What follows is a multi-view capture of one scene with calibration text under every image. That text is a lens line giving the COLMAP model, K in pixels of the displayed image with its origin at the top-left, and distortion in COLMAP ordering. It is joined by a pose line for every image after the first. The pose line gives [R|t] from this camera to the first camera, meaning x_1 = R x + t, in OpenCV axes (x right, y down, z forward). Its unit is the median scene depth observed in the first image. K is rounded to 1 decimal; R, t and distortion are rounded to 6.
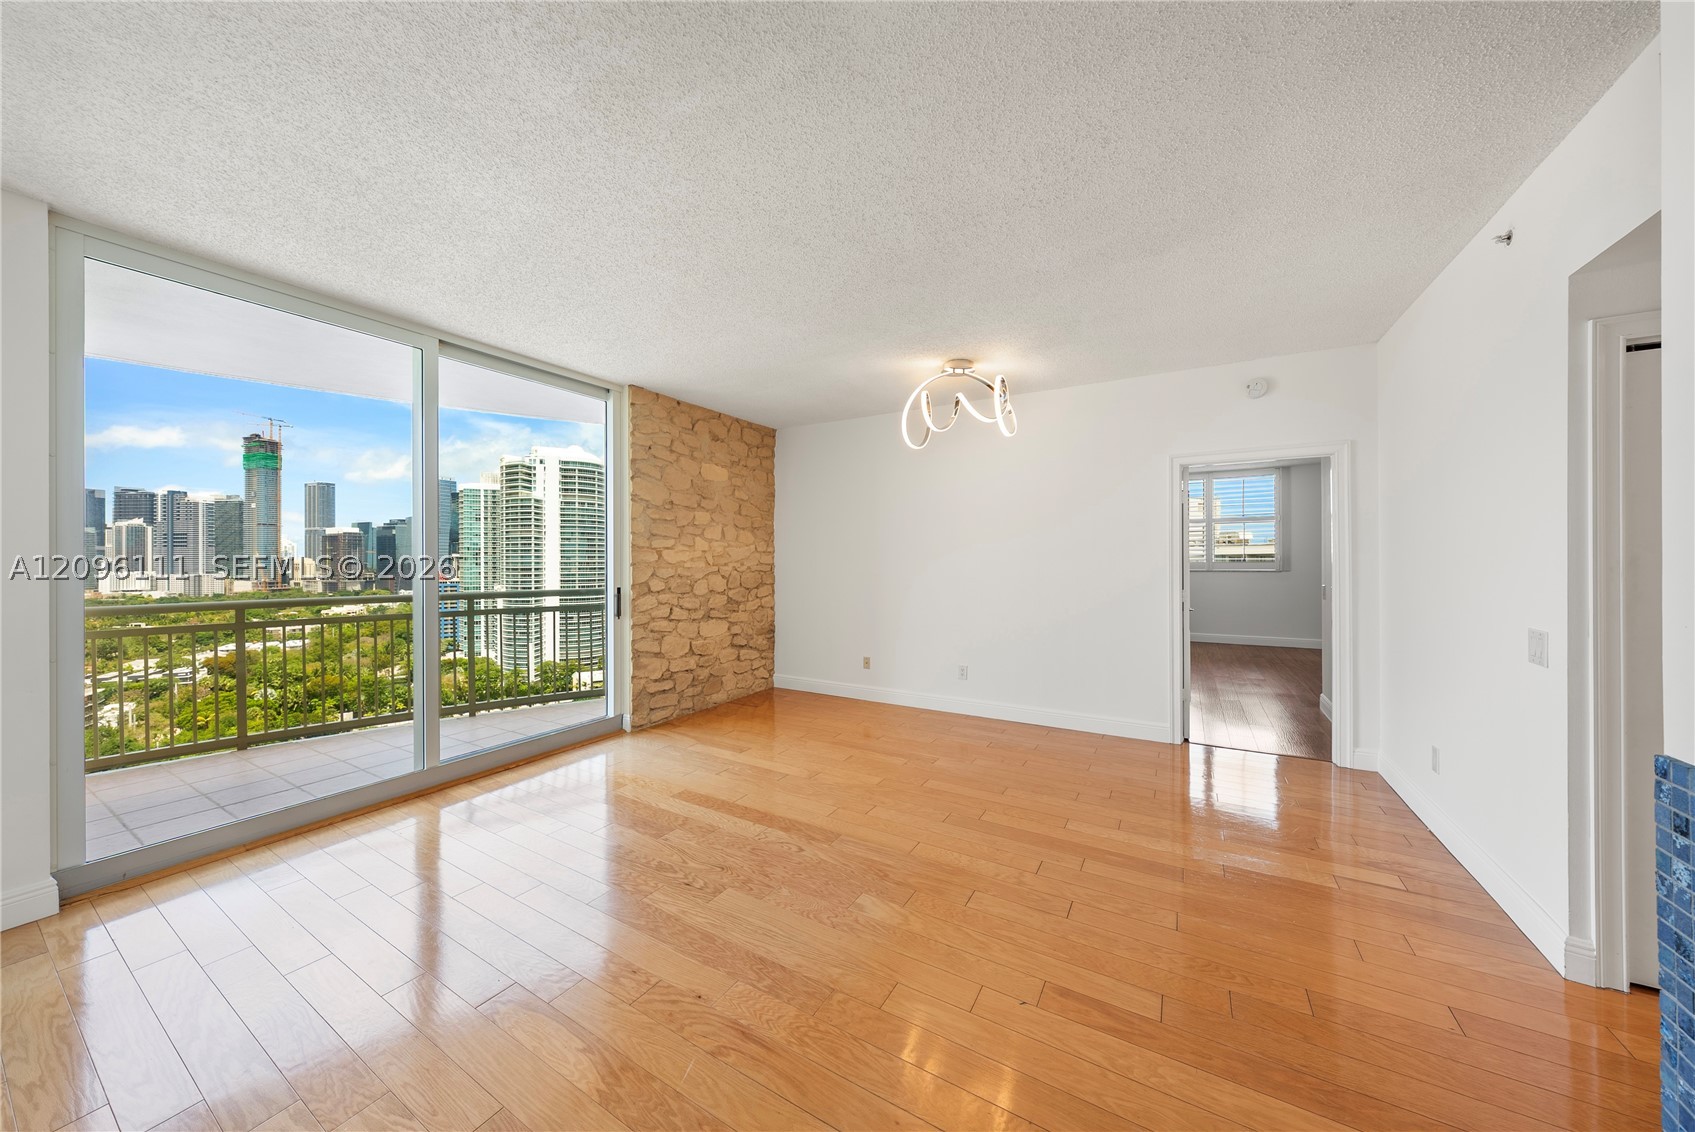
lens RADIAL K [[572.9, 0, 837.5], [0, 572.9, 562.5], [0, 0, 1]] dist [-0.001674, -0.000099]
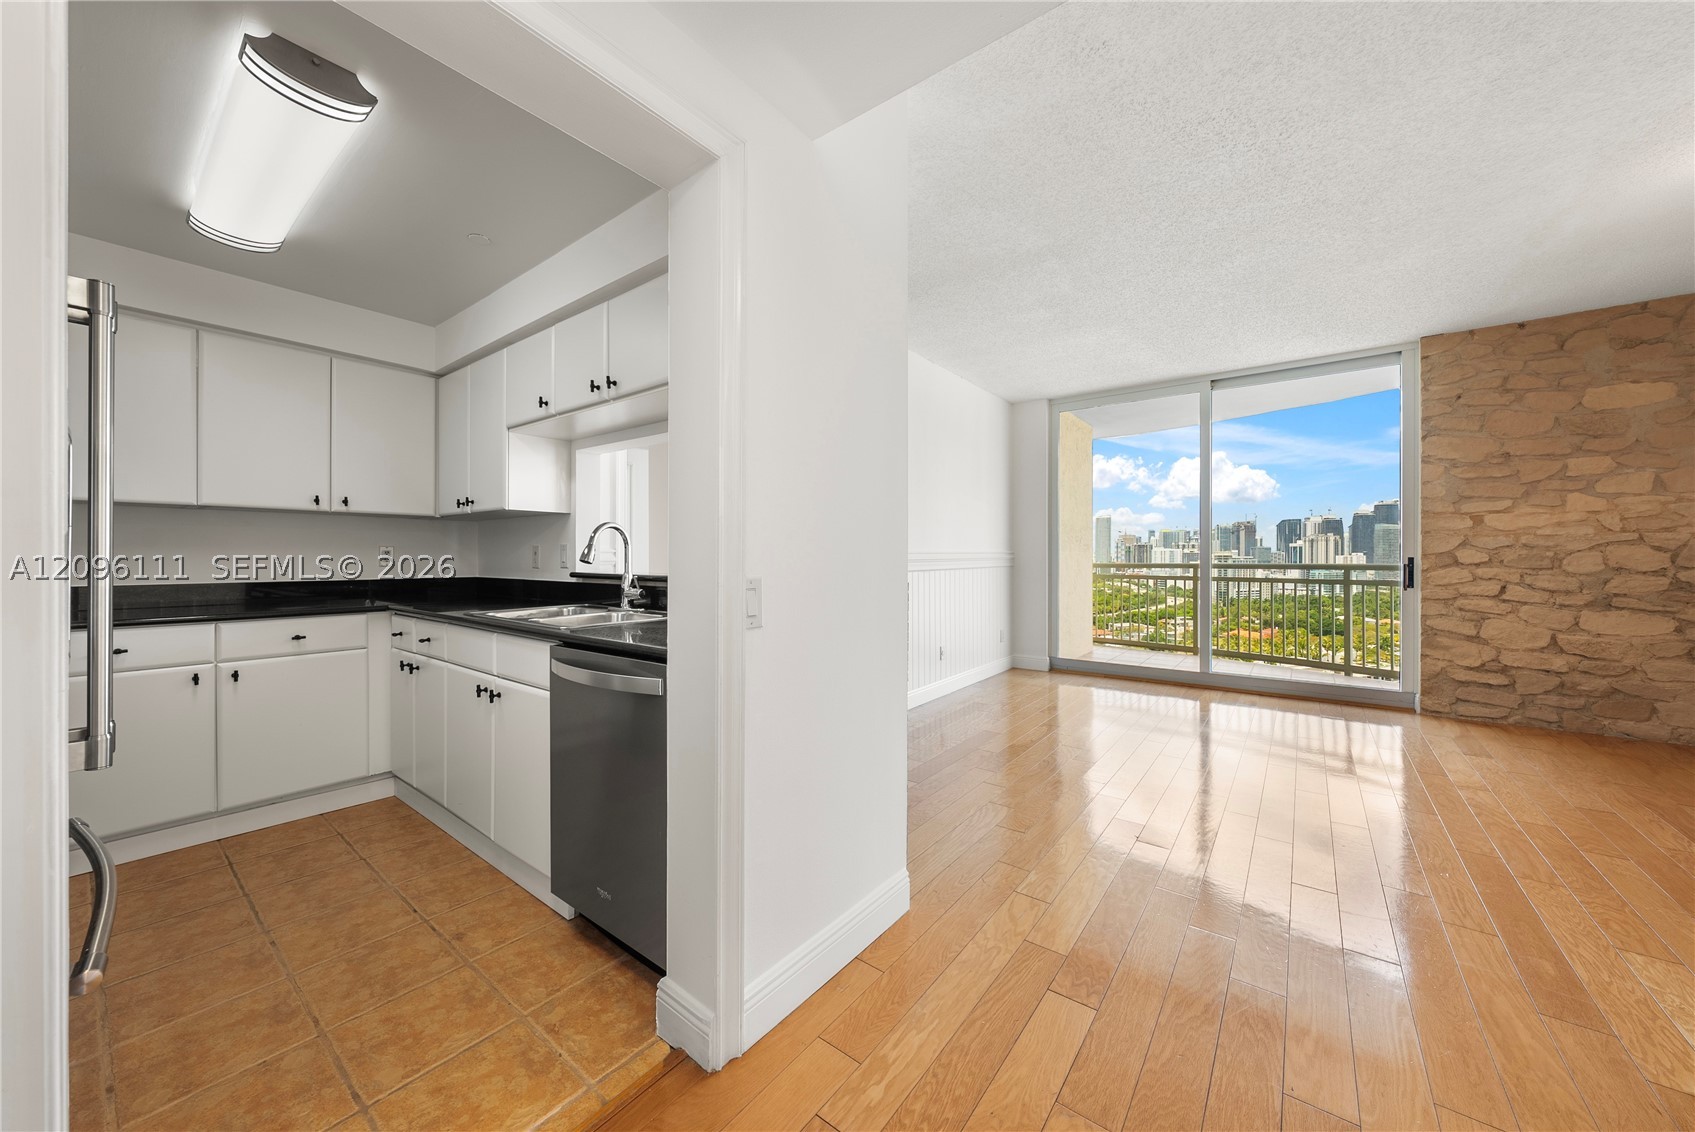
lens RADIAL K [[603.5, 0, 834.2], [0, 603.5, 556.7], [0, 0, 1]] dist [-0.000342, -0.000024]
pose [[-0.122350, 0.004672, -0.992476, 0.600363], [-0.003281, 0.999982, 0.005112, 0.033876], [0.992482, 0.003881, -0.122333, 0.150530]]
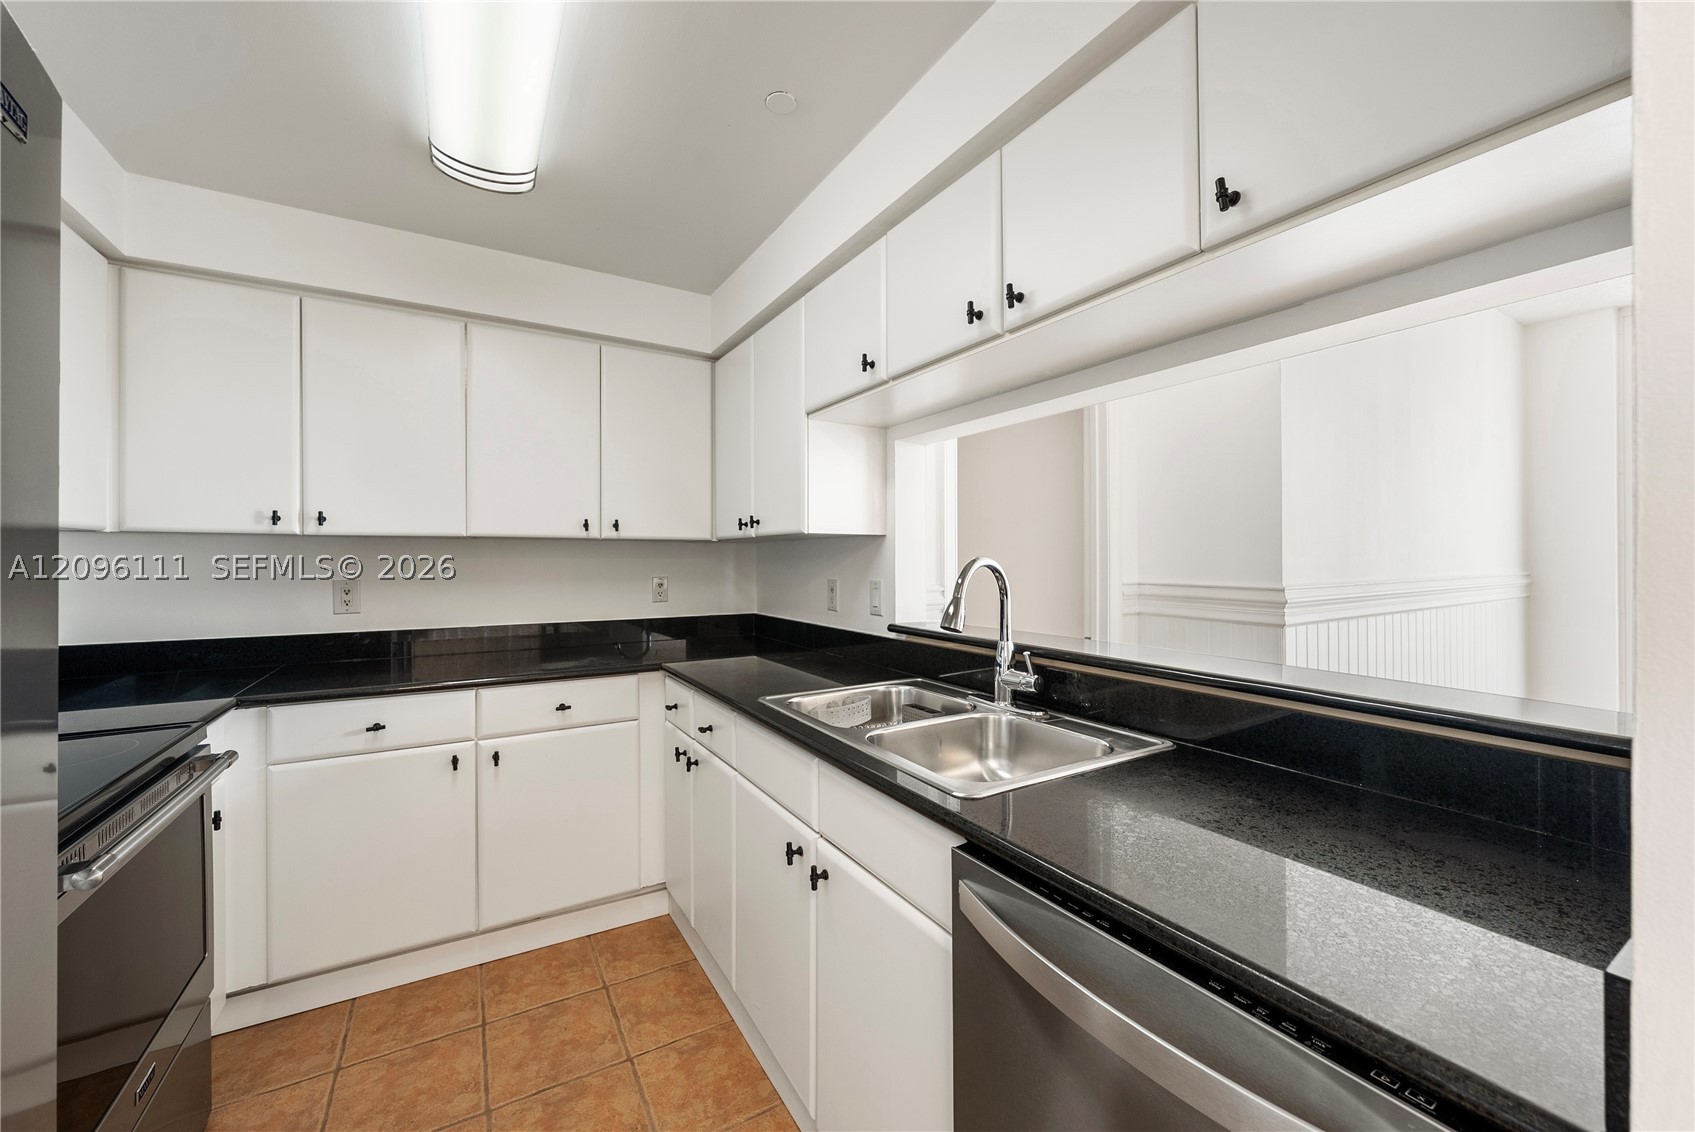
lens RADIAL K [[644.2, 0, 841.4], [0, 644.2, 560.4], [0, 0, 1]] dist [-0.001877, -0.000479]
pose [[-0.468794, 0.004363, -0.883297, 0.439518], [0.000456, 0.999989, 0.004698, 0.010488], [0.883307, 0.001800, -0.468791, -0.000987]]
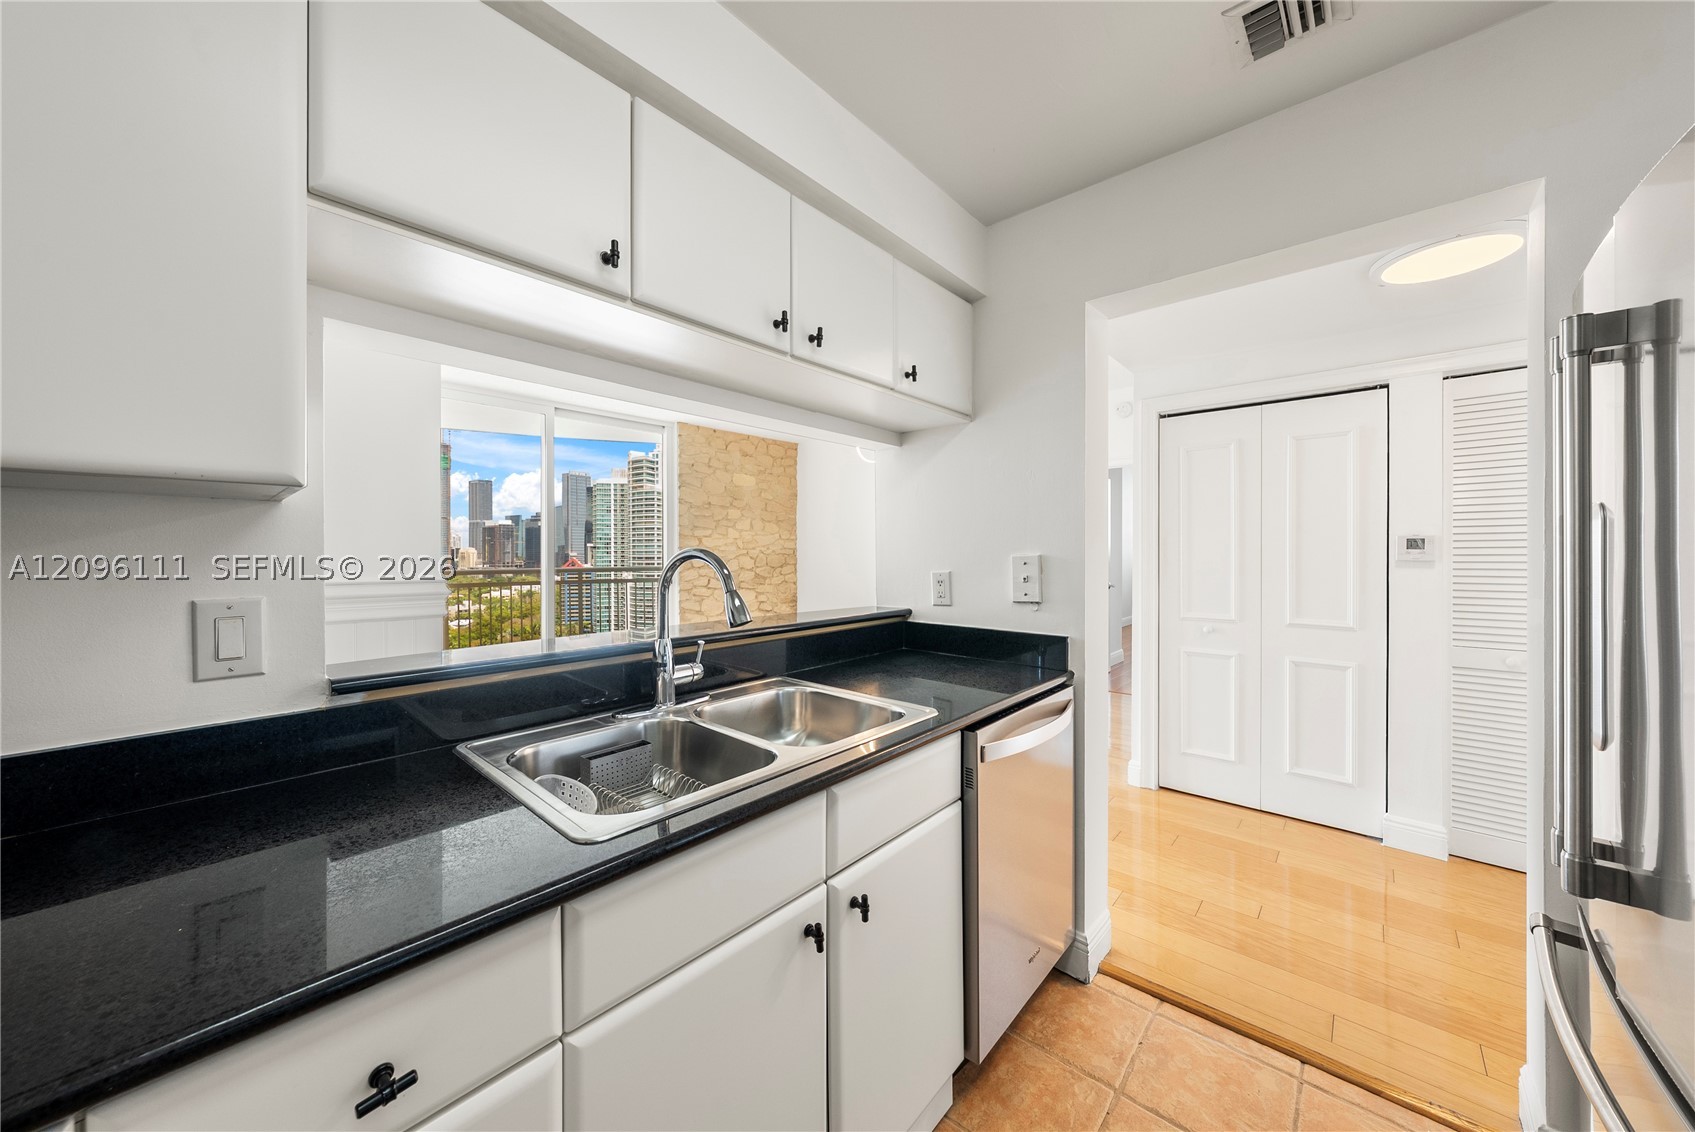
lens RADIAL K [[591.5, 0, 842.2], [0, 591.5, 553.2], [0, 0, 1]] dist [0.000231, 0.000033]
pose [[0.982704, 0.002030, -0.185173, 0.262906], [-0.001743, 0.999997, 0.001715, 0.011596], [0.185176, -0.001362, 0.982704, -0.313863]]
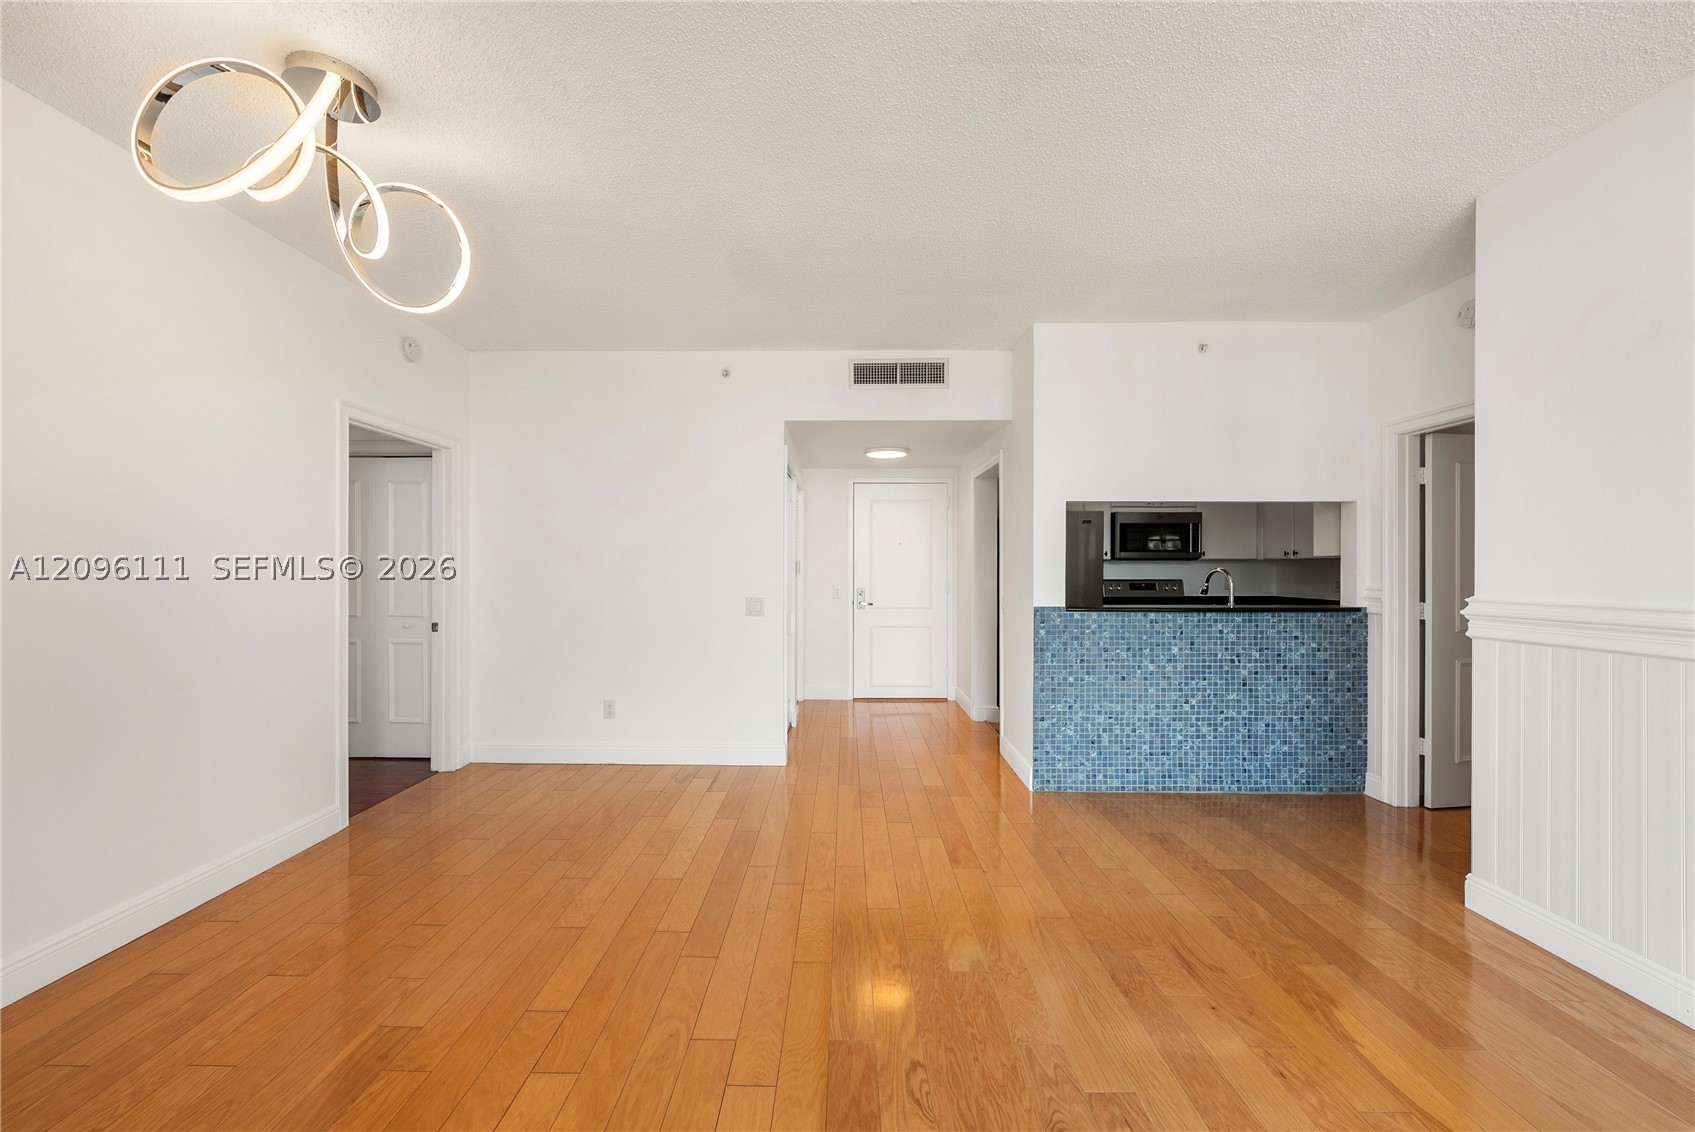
lens RADIAL K [[659.8, 0, 836.7], [0, 659.8, 564.5], [0, 0, 1]] dist [-0.000423, -0.000084]
pose [[-0.502715, 0.005622, 0.864434, -0.295453], [0.002346, 0.999984, -0.005139, 0.009129], [-0.864449, -0.000555, -0.502720, 0.704776]]
